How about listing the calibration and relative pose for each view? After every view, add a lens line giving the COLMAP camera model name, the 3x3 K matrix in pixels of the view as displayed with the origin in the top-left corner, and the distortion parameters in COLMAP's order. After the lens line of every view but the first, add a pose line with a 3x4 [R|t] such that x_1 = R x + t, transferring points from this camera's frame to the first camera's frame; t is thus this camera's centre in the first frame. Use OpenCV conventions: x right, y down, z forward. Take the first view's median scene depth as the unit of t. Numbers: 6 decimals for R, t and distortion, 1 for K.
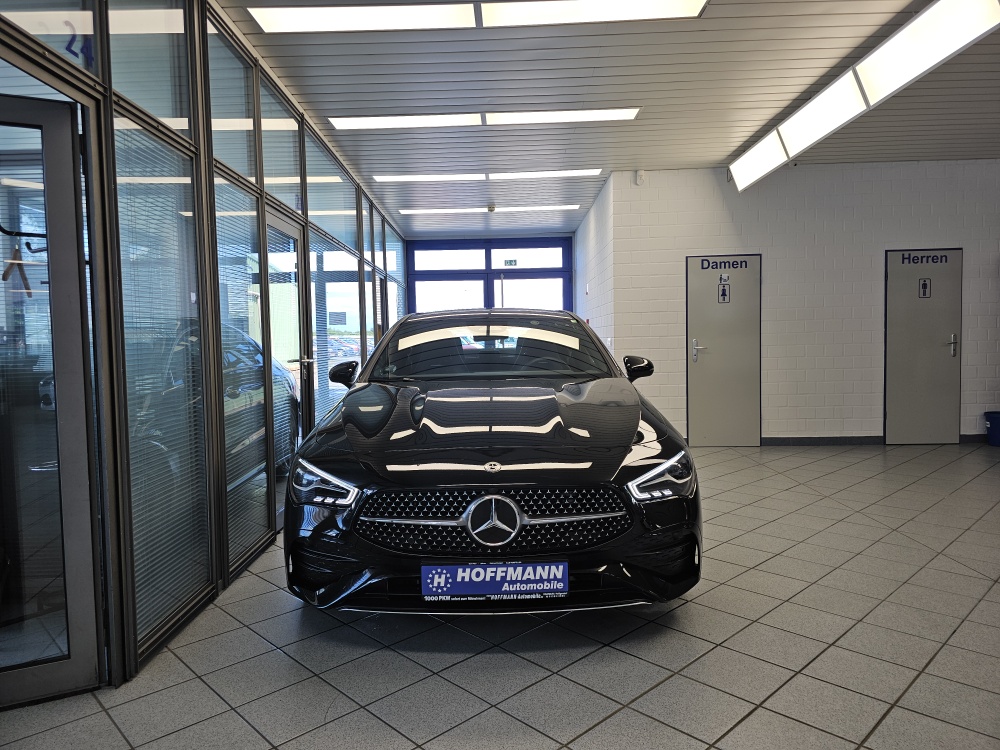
lens RADIAL K [[679.8, 0, 501.8], [0, 679.8, 370.7], [0, 0, 1]] dist [0.061686, -0.065496]
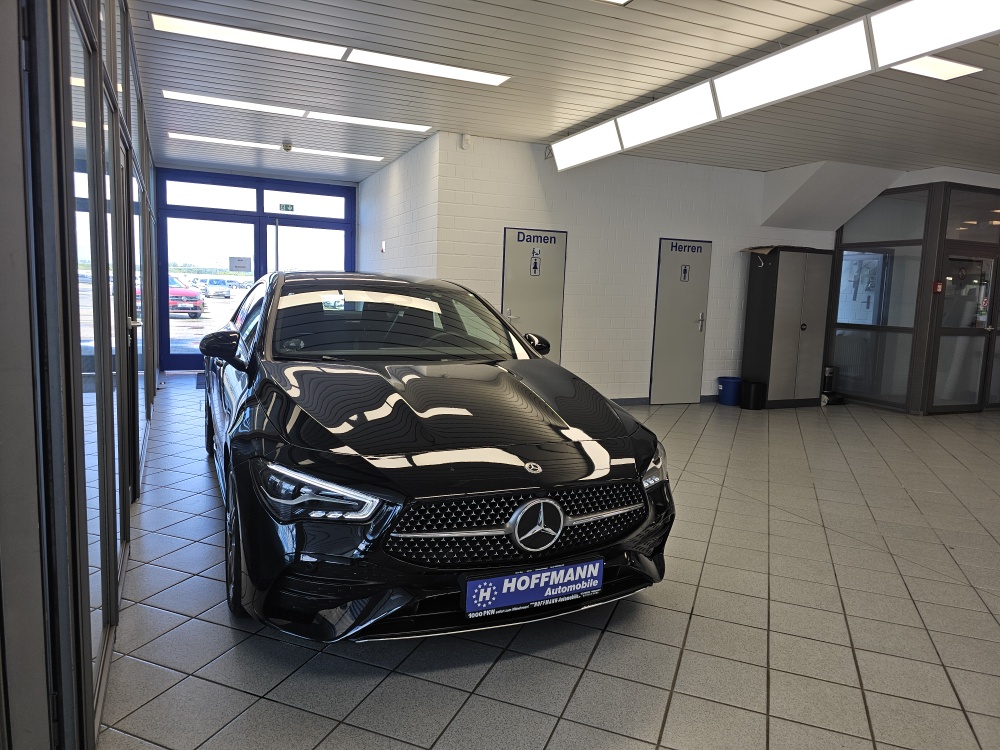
lens RADIAL K [[670.5, 0, 500.6], [0, 670.5, 368.7], [0, 0, 1]] dist [0.094099, -0.113316]
pose [[0.906736, 0.004522, 0.421674, -0.446446], [-0.035258, 0.997254, 0.065122, -0.055203], [-0.420221, -0.073916, 0.904406, 0.185182]]
